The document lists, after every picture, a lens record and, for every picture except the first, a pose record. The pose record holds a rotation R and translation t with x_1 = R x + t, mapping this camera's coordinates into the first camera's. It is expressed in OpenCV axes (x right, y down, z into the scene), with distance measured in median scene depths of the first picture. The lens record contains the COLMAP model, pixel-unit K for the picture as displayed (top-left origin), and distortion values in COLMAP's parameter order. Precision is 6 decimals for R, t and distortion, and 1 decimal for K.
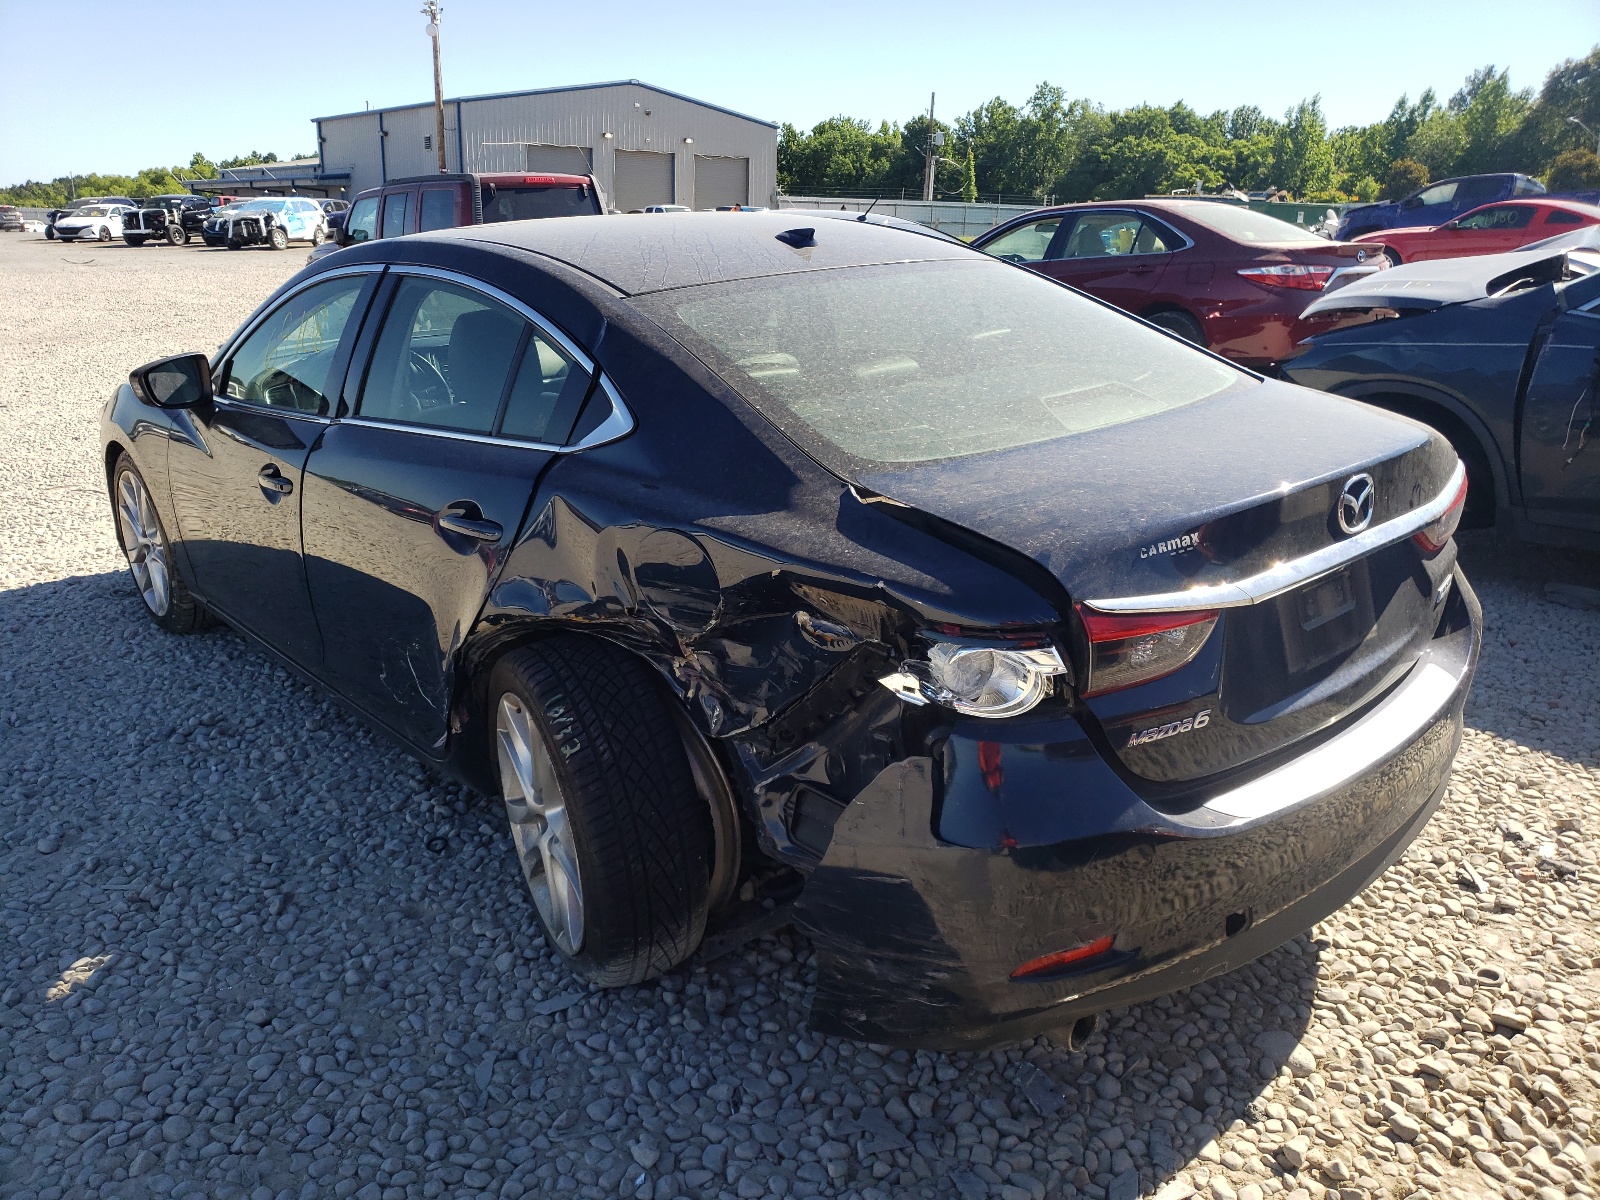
lens RADIAL K [[1239.1, 0, 807.2], [0, 1239.1, 591.8], [0, 0, 1]] dist [0.038103, -0.022131]
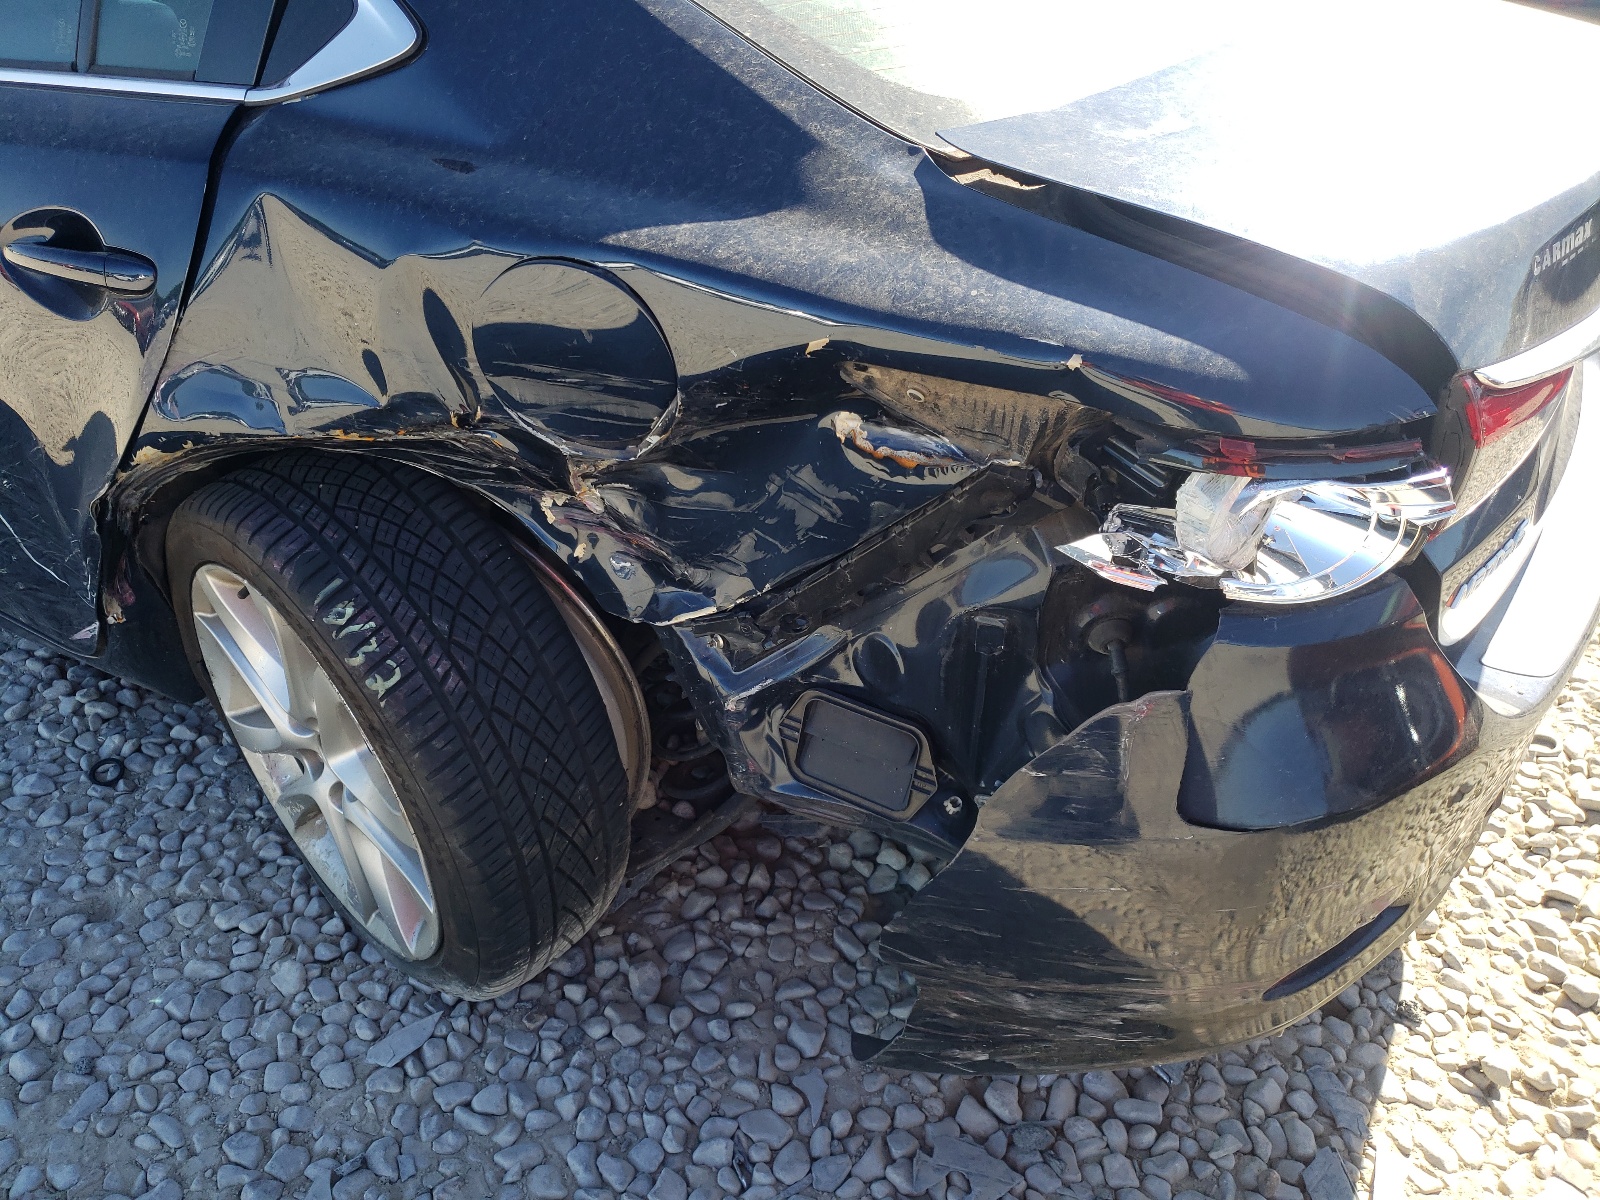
lens RADIAL K [[1239.1, 0, 791.5], [0, 1239.1, 614.3], [0, 0, 1]] dist [0.038103, -0.022131]
pose [[0.957711, -0.135019, 0.254084, -0.150470], [0.060396, 0.957723, 0.281280, -0.044787], [-0.281321, -0.254039, 0.925377, 0.436190]]
